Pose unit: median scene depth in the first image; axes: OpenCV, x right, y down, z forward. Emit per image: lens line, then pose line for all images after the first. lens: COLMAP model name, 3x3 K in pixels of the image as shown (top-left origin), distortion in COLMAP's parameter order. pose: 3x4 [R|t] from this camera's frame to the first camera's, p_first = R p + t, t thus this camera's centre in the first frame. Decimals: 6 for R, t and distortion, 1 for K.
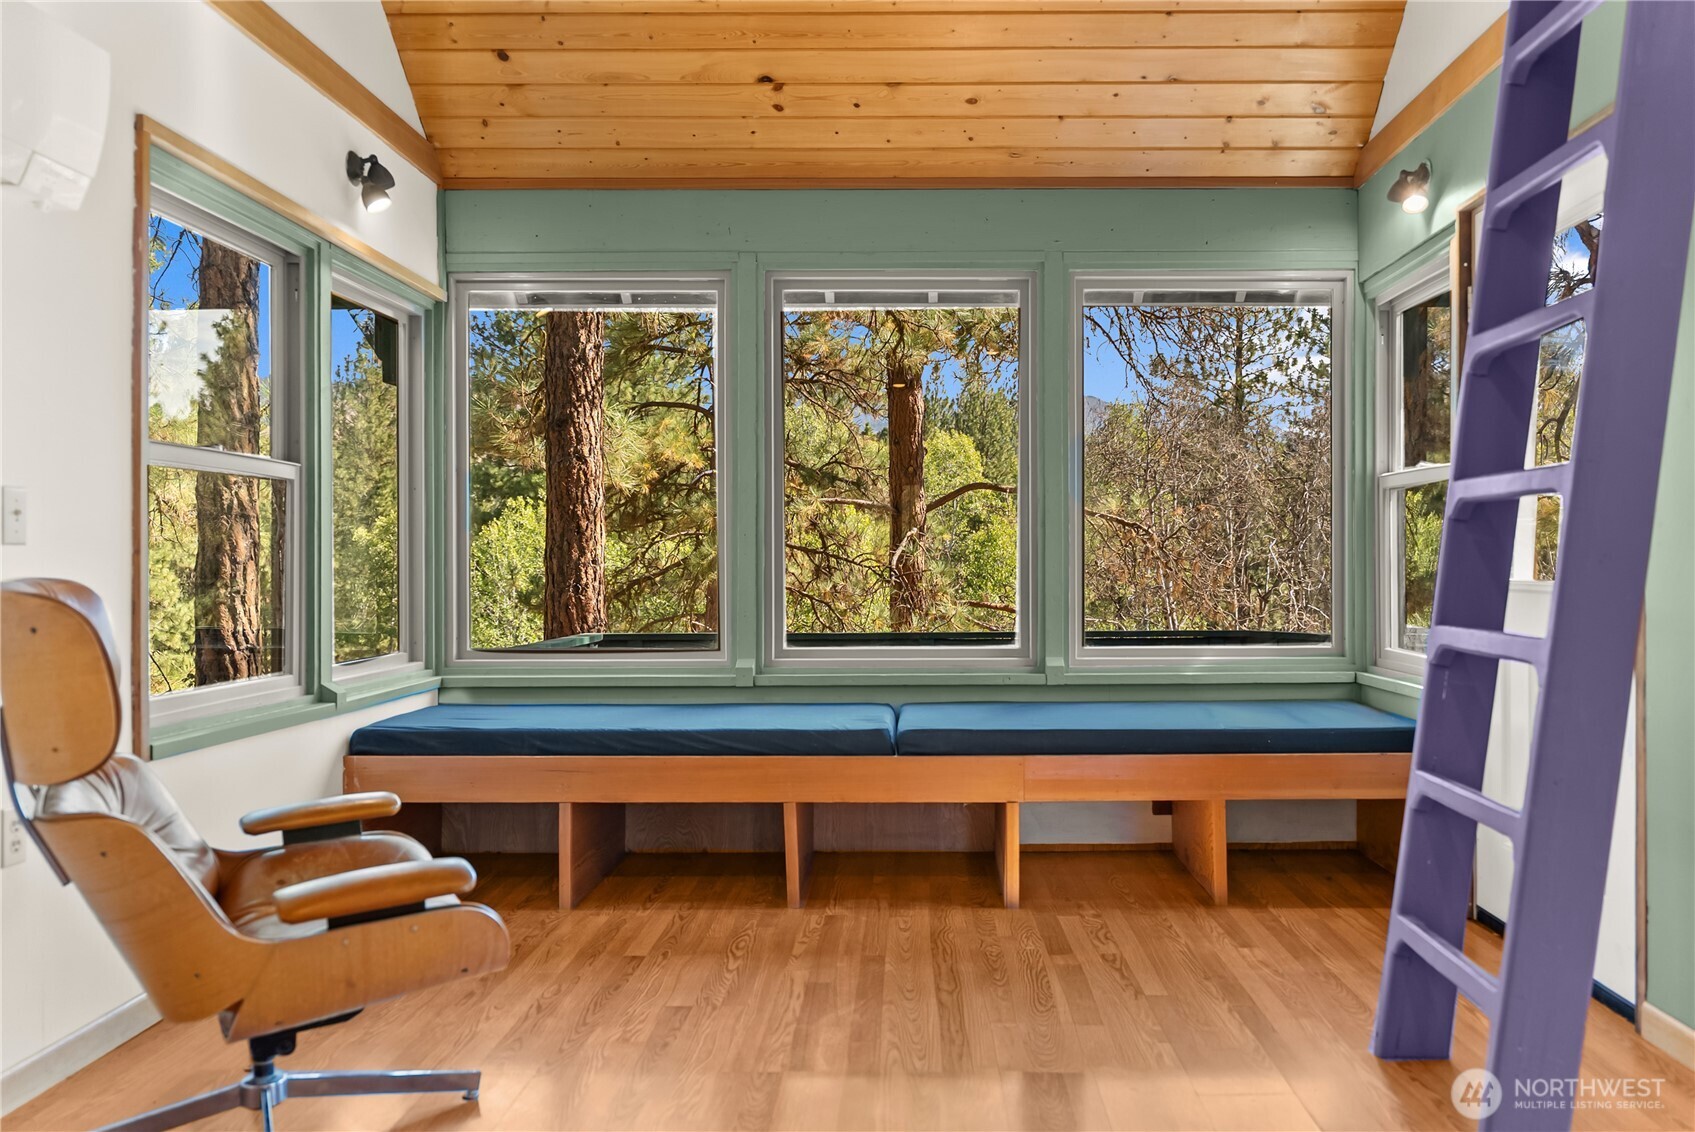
lens RADIAL K [[1308.4, 0, 923.0], [0, 1308.4, 562.9], [0, 0, 1]] dist [-0.008851, -0.008452]
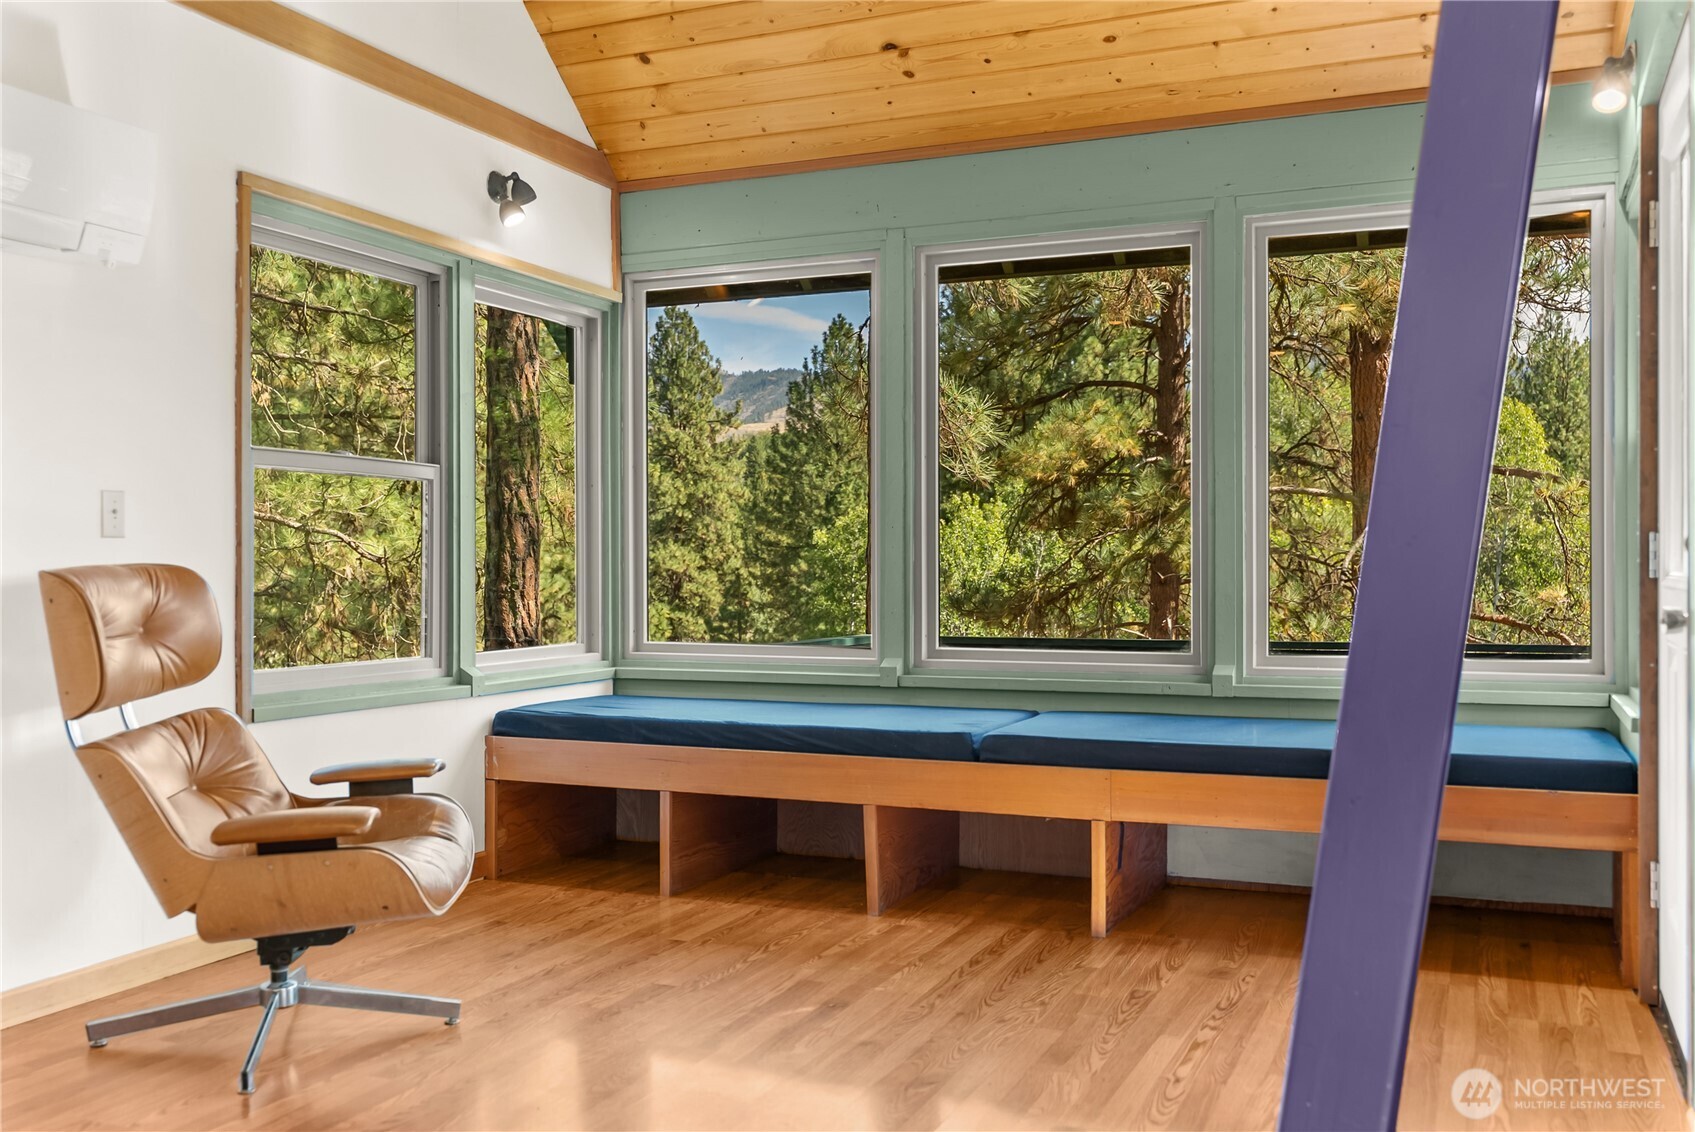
lens RADIAL K [[1515.5, 0, 838.7], [0, 1515.5, 572.3], [0, 0, 1]] dist [-0.007488, -0.002096]
pose [[0.916737, 0.002691, -0.399481, 0.279208], [-0.001036, 0.999990, 0.004359, 0.006708], [0.399489, -0.003582, 0.916731, -0.023804]]
